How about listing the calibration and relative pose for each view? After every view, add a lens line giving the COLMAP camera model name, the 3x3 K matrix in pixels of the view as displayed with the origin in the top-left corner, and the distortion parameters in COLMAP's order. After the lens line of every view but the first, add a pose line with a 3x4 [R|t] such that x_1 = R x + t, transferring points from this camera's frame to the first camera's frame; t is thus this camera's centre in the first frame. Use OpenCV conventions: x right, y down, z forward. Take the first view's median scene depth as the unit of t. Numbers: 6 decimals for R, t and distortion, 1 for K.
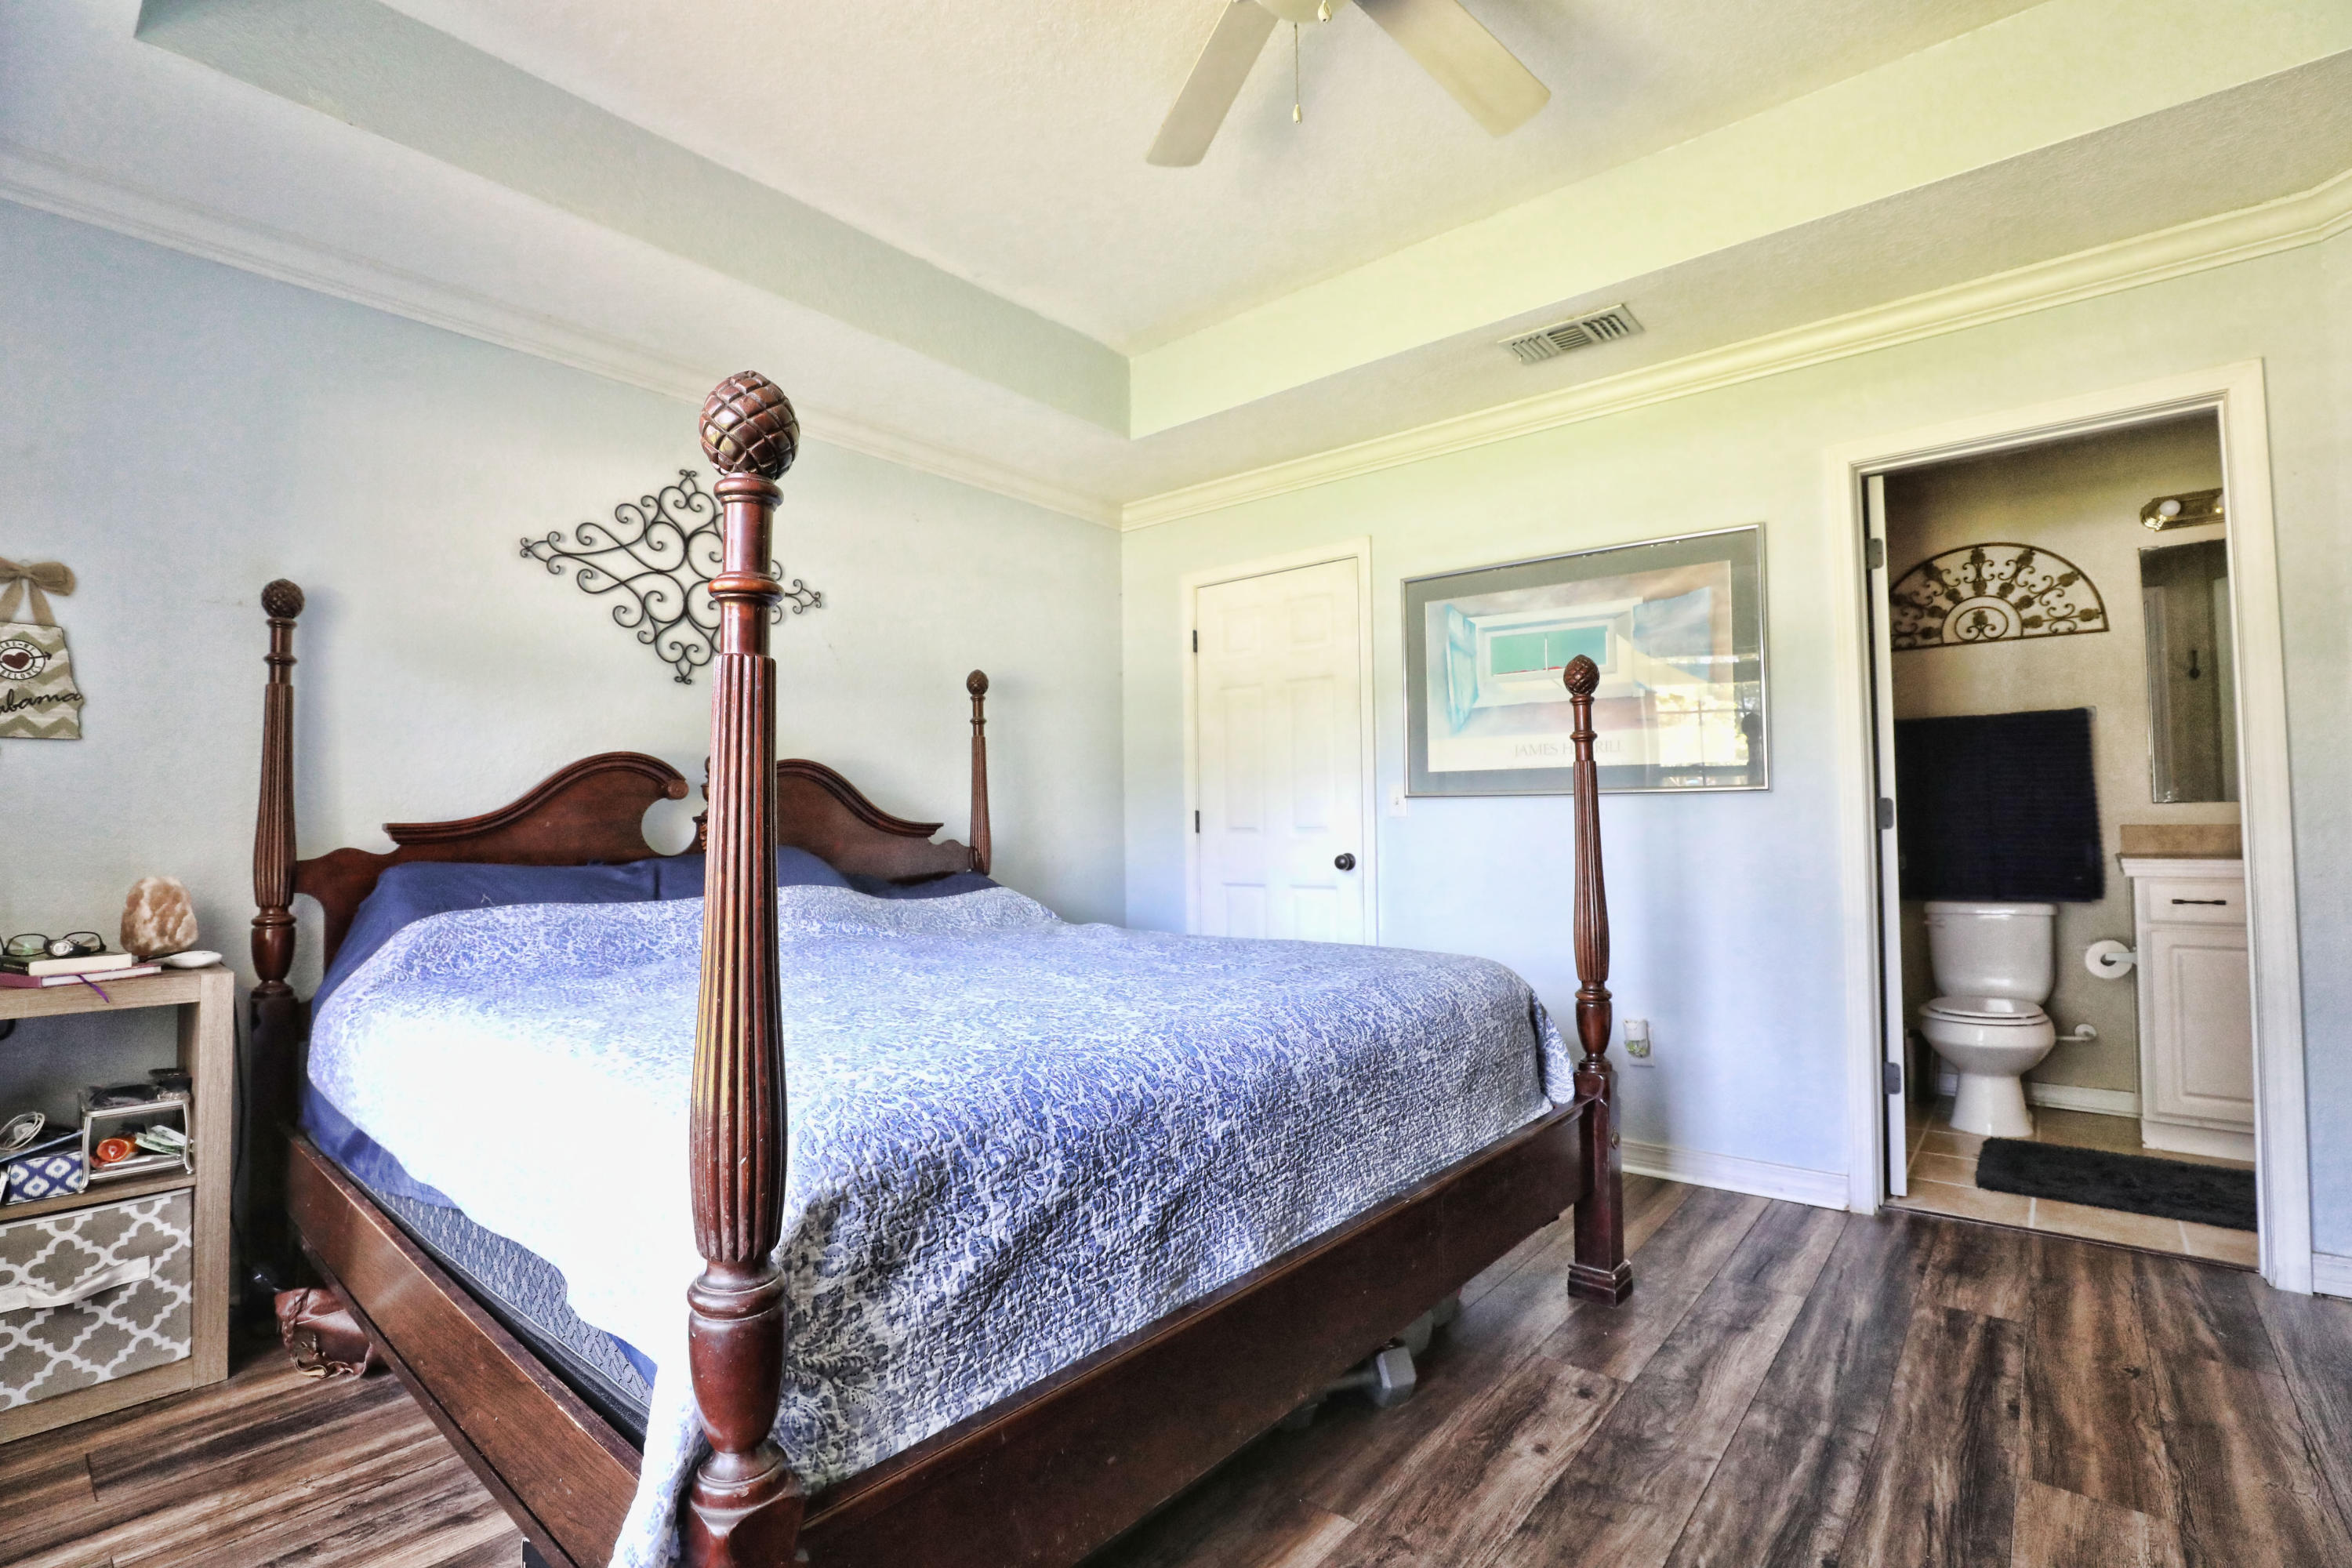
lens RADIAL K [[1069.8, 0, 1174.2], [0, 1069.8, 782.0], [0, 0, 1]] dist [-0.037954, 0.009533]
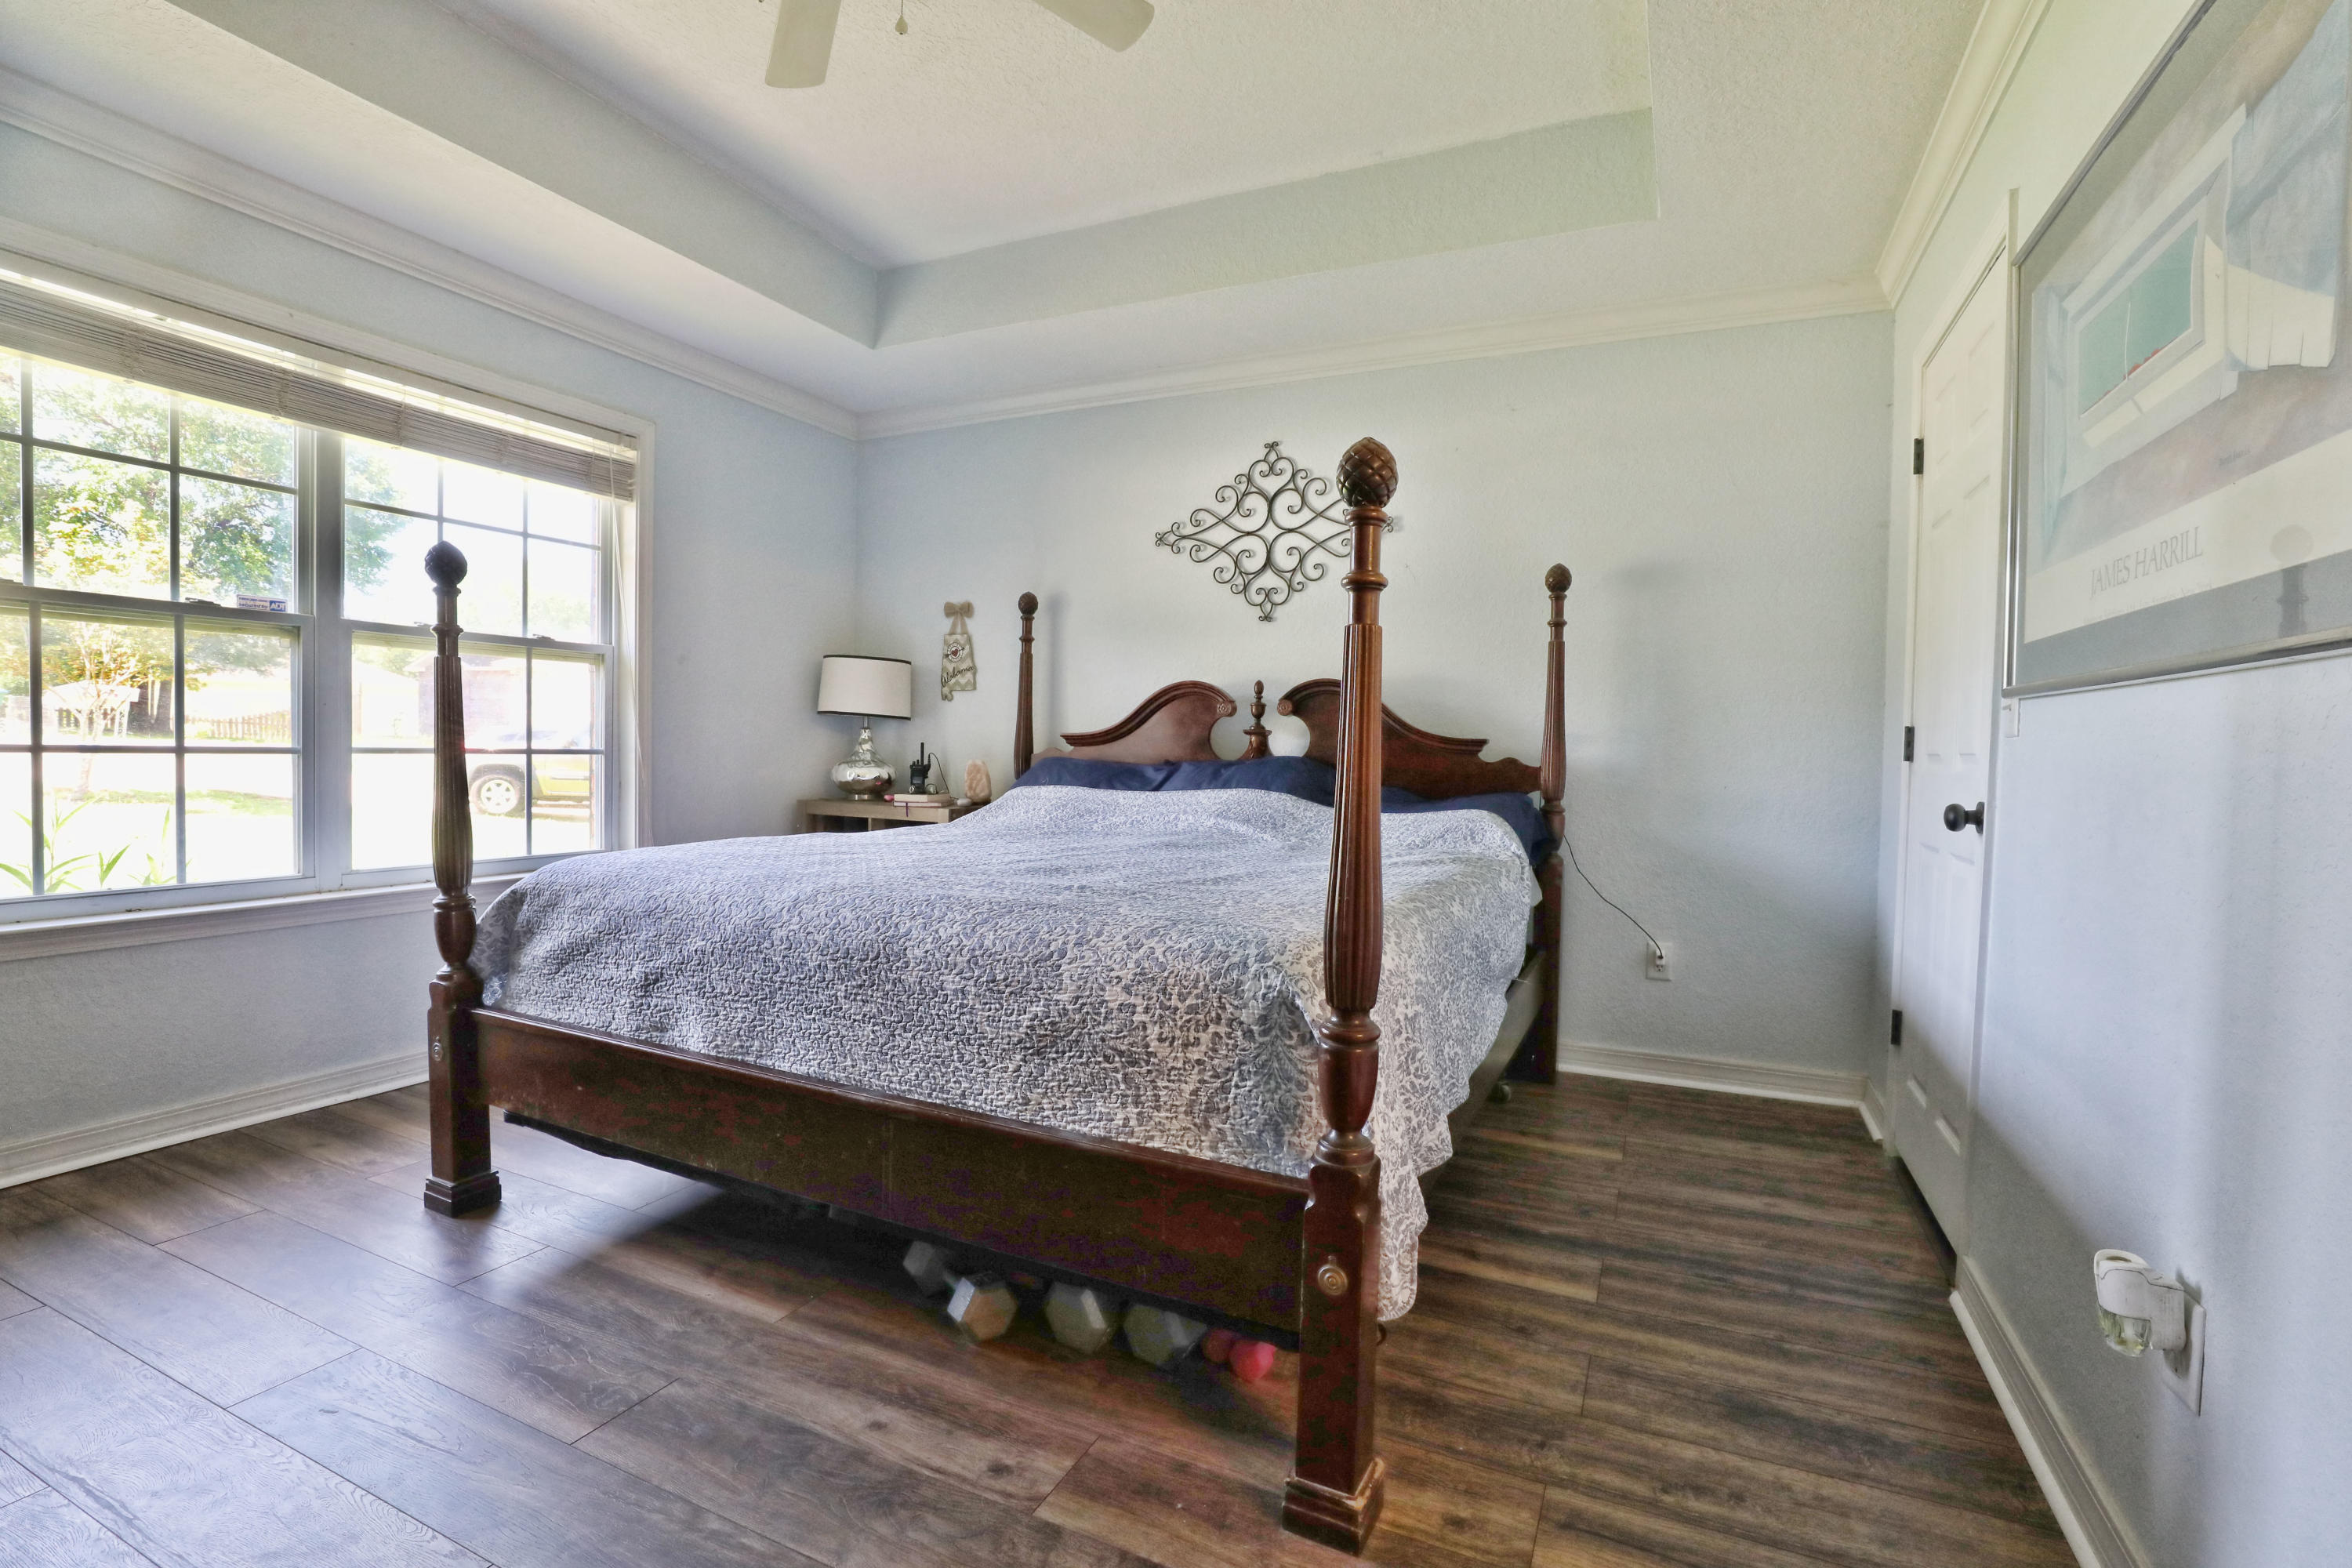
lens RADIAL K [[1069.8, 0, 1173.6], [0, 1069.8, 778.4], [0, 0, 1]] dist [-0.037954, 0.009533]
pose [[0.255152, 0.041574, -0.966007, 0.737255], [0.020291, 0.998625, 0.048337, 0.027008], [0.966688, -0.031935, 0.253958, 0.606790]]
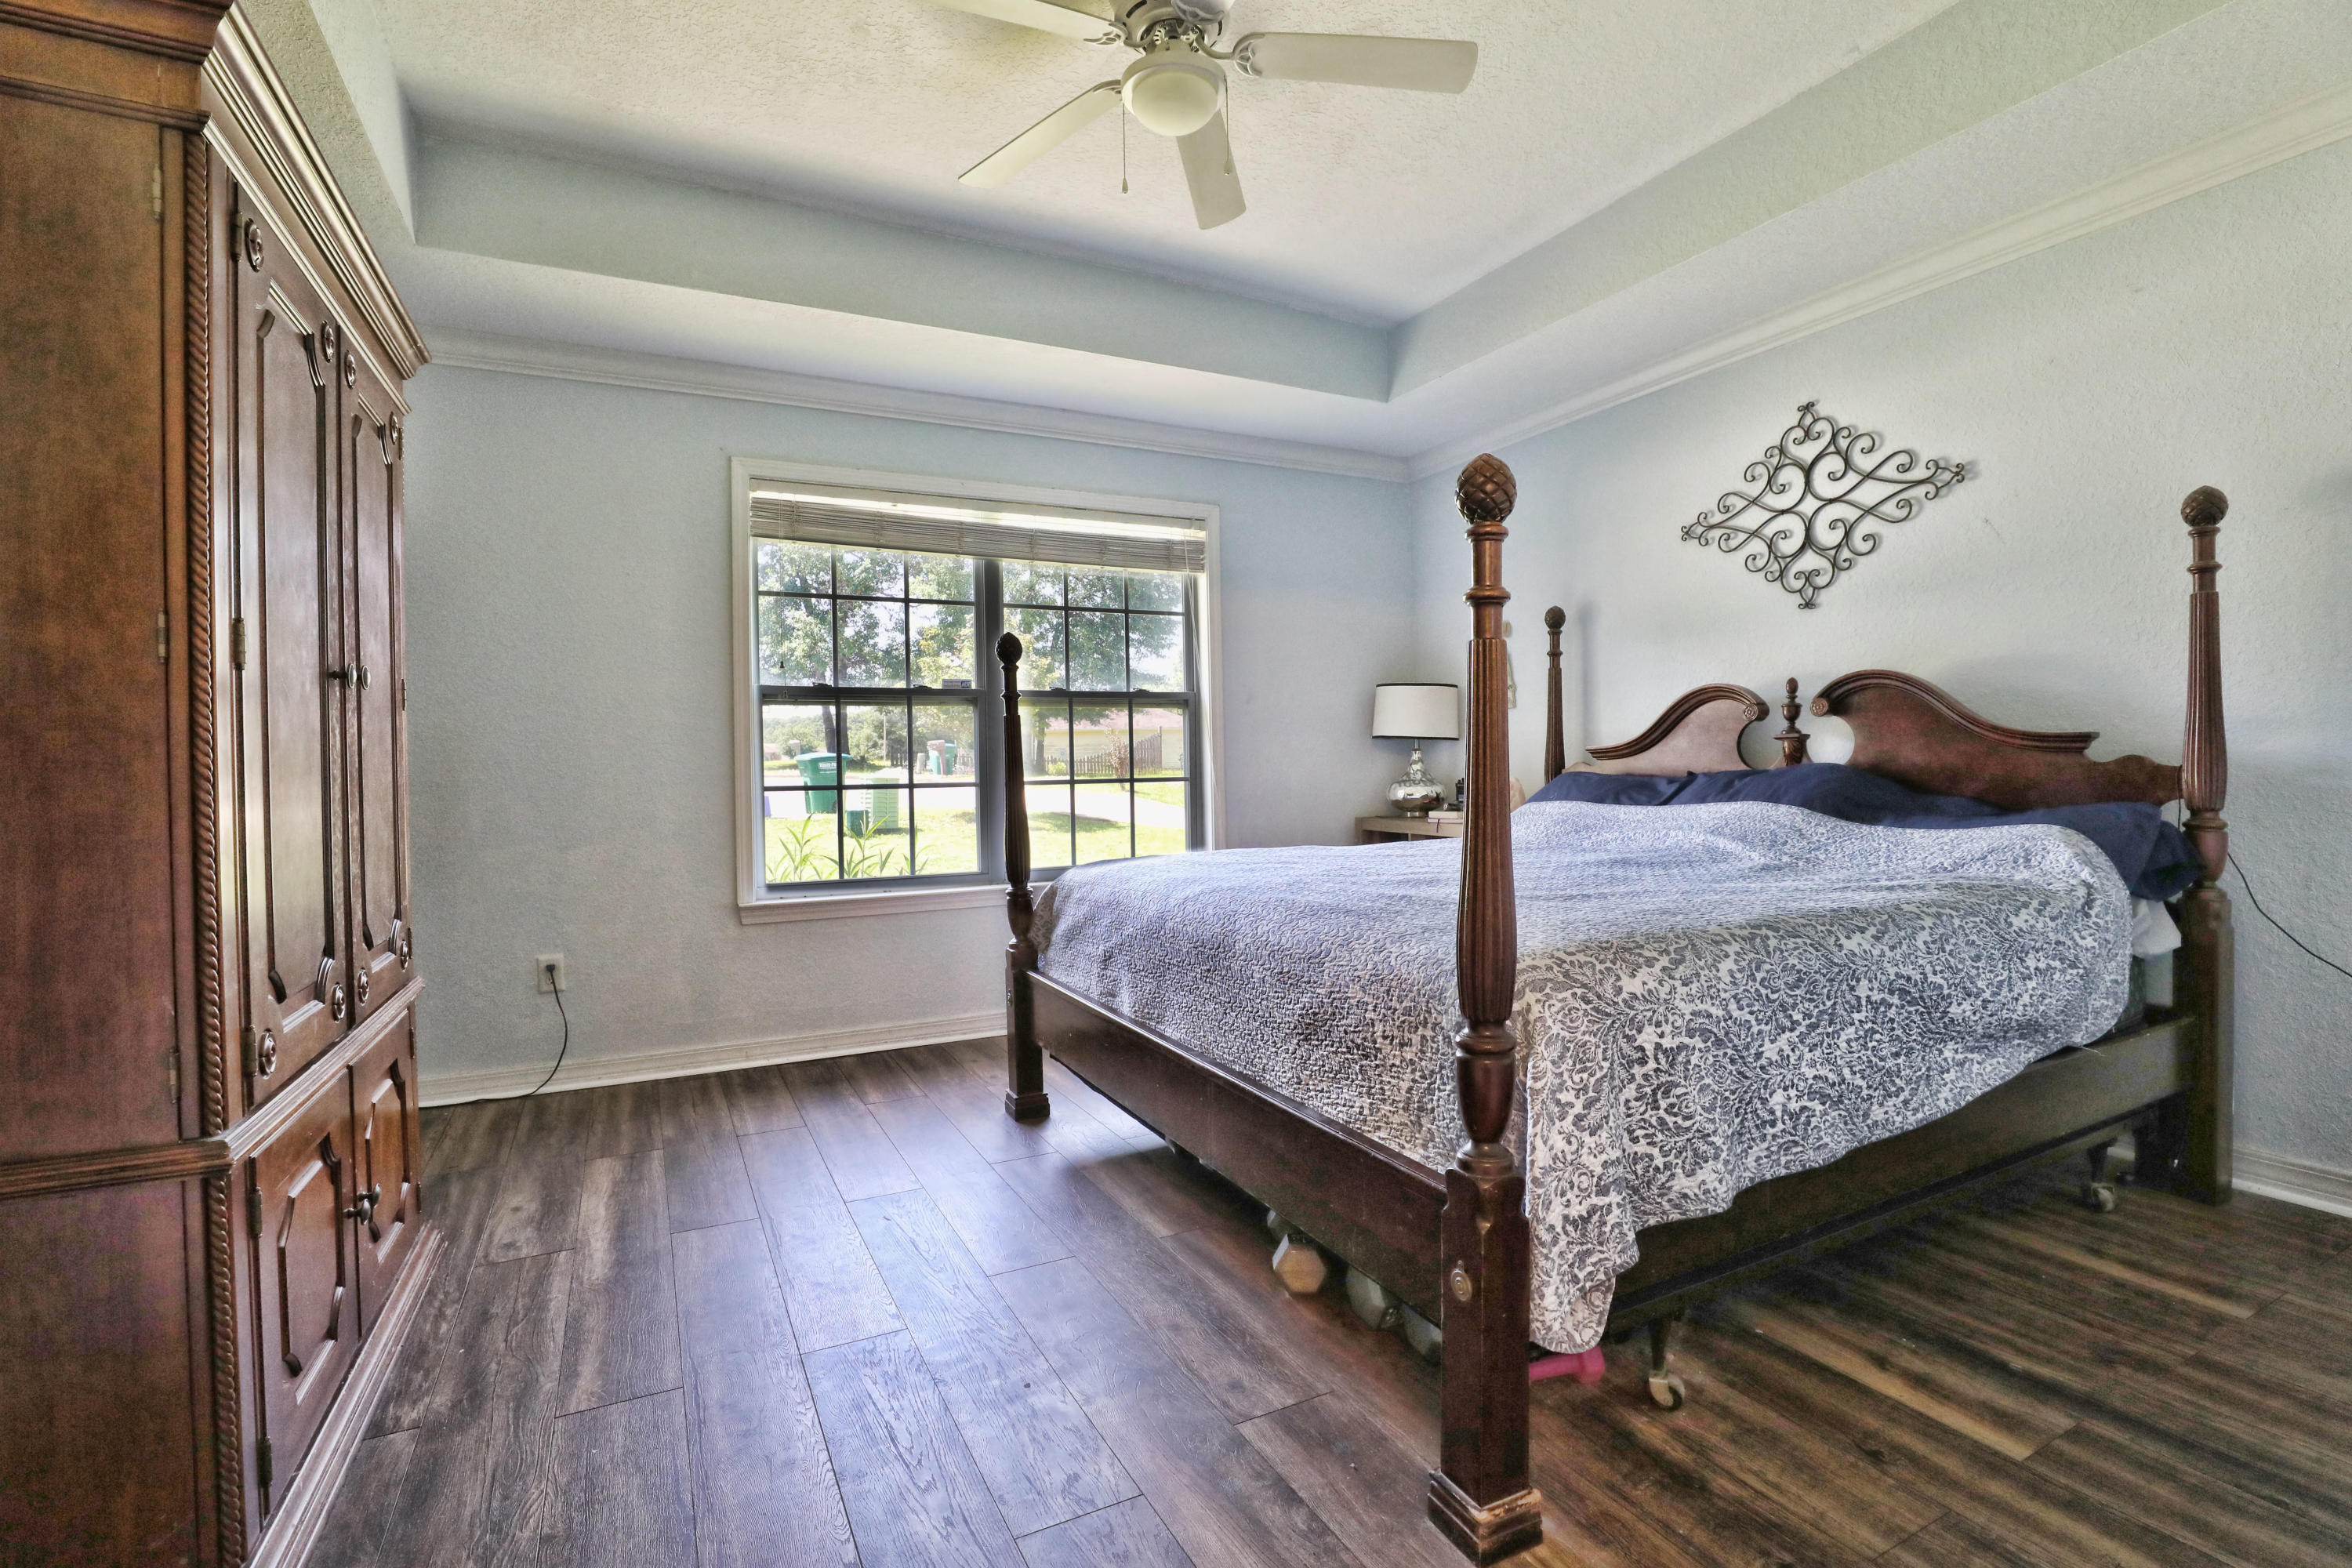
lens RADIAL K [[1069.8, 0, 1179.7], [0, 1069.8, 775.3], [0, 0, 1]] dist [-0.037954, 0.009533]
pose [[-0.385261, 0.024214, -0.922490, 0.792304], [0.061633, 0.998099, 0.000459, 0.035593], [0.920747, -0.056679, -0.386020, 0.858322]]
